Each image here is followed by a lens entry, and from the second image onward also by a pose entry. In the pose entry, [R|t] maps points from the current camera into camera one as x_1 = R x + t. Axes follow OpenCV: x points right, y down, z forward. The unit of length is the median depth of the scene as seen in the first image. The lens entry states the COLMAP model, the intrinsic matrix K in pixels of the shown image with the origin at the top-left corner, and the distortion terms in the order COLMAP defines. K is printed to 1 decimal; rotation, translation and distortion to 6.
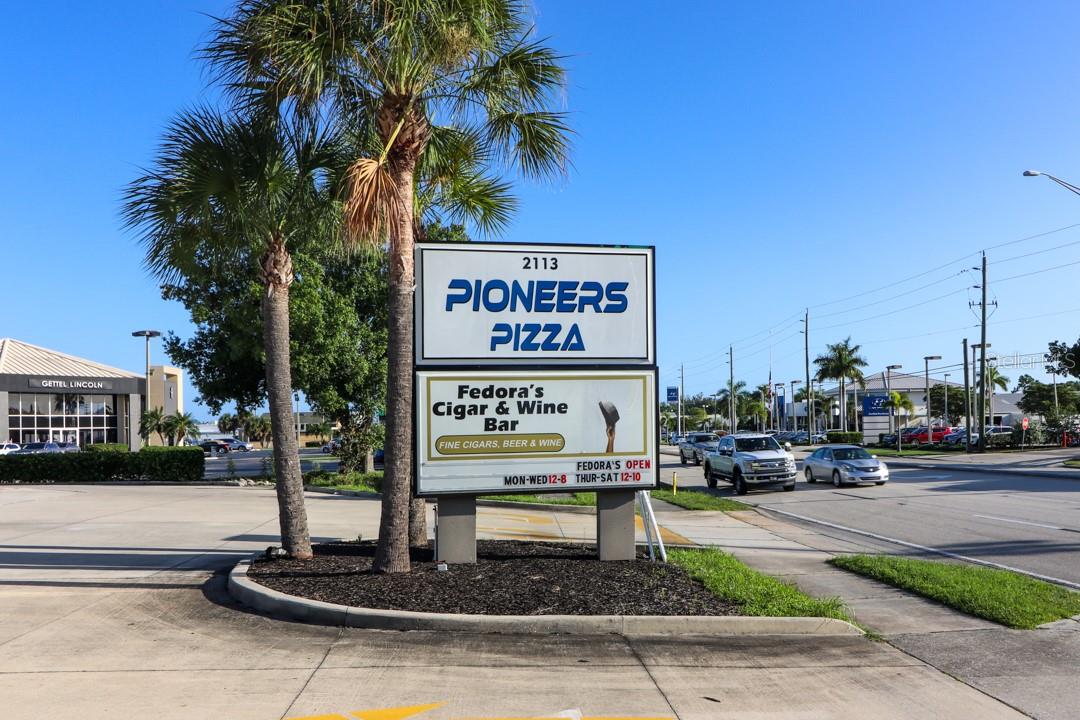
lens RADIAL K [[914.2, 0, 579.0], [0, 914.2, 379.6], [0, 0, 1]] dist [-0.001503, 0.007921]
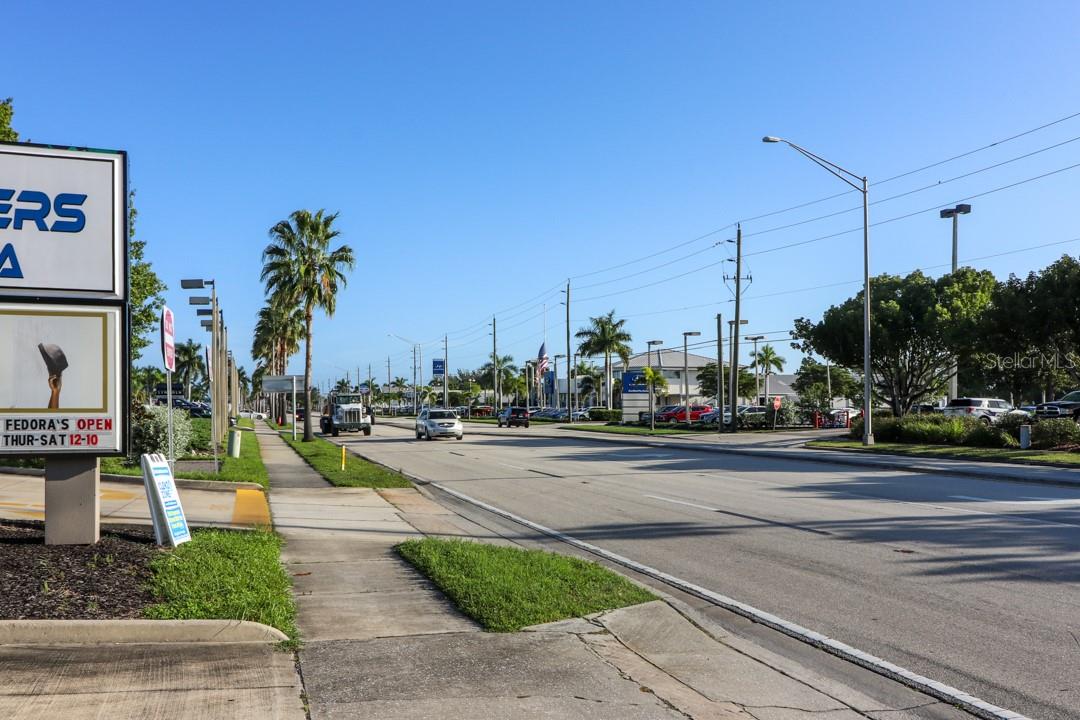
lens RADIAL K [[914.2, 0, 538.4], [0, 914.2, 367.7], [0, 0, 1]] dist [-0.001503, 0.007921]
pose [[0.994246, 0.023319, 0.104553, 0.360457], [-0.024054, 0.999694, 0.005769, 0.029356], [-0.104386, -0.008251, 0.994503, 0.167235]]
